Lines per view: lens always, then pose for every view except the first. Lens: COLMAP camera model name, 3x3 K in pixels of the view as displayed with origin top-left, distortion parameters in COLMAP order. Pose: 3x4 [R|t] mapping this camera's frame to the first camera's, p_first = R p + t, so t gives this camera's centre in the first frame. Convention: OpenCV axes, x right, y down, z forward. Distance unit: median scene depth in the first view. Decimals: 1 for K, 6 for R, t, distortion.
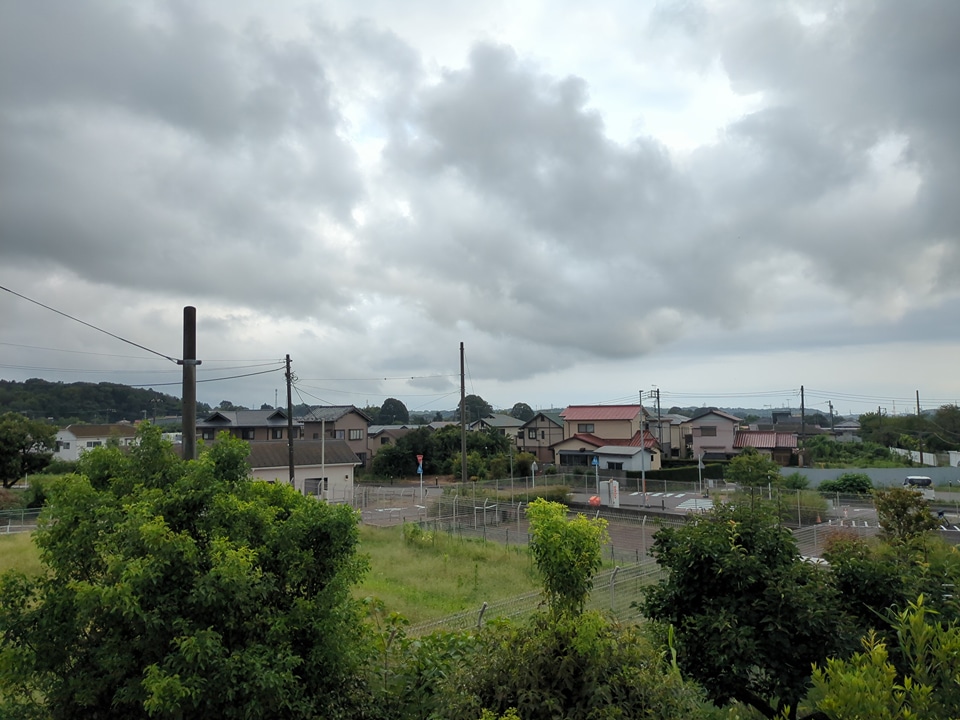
lens RADIAL K [[731.4, 0, 477.1], [0, 731.4, 349.8], [0, 0, 1]] dist [0.005409, 0.009395]
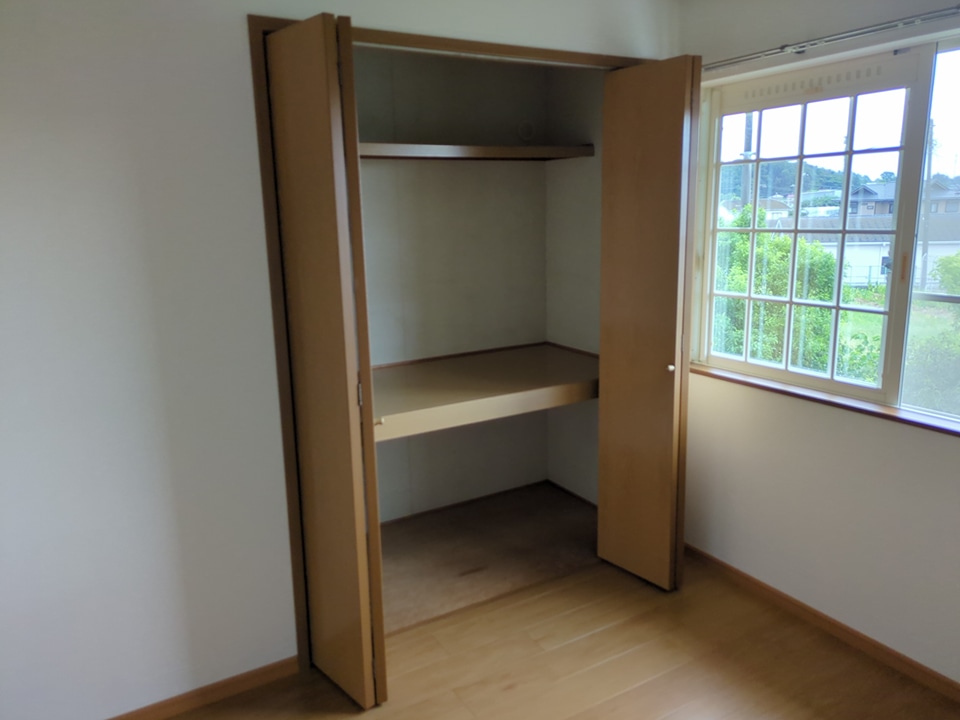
lens RADIAL K [[731.4, 0, 477.1], [0, 731.4, 349.8], [0, 0, 1]] dist [0.005409, 0.009395]
pose [[0.672405, 0.137322, -0.727334, 0.412844], [0.087186, 0.961105, 0.262060, -0.043825], [0.735031, -0.239624, 0.634279, -0.455875]]
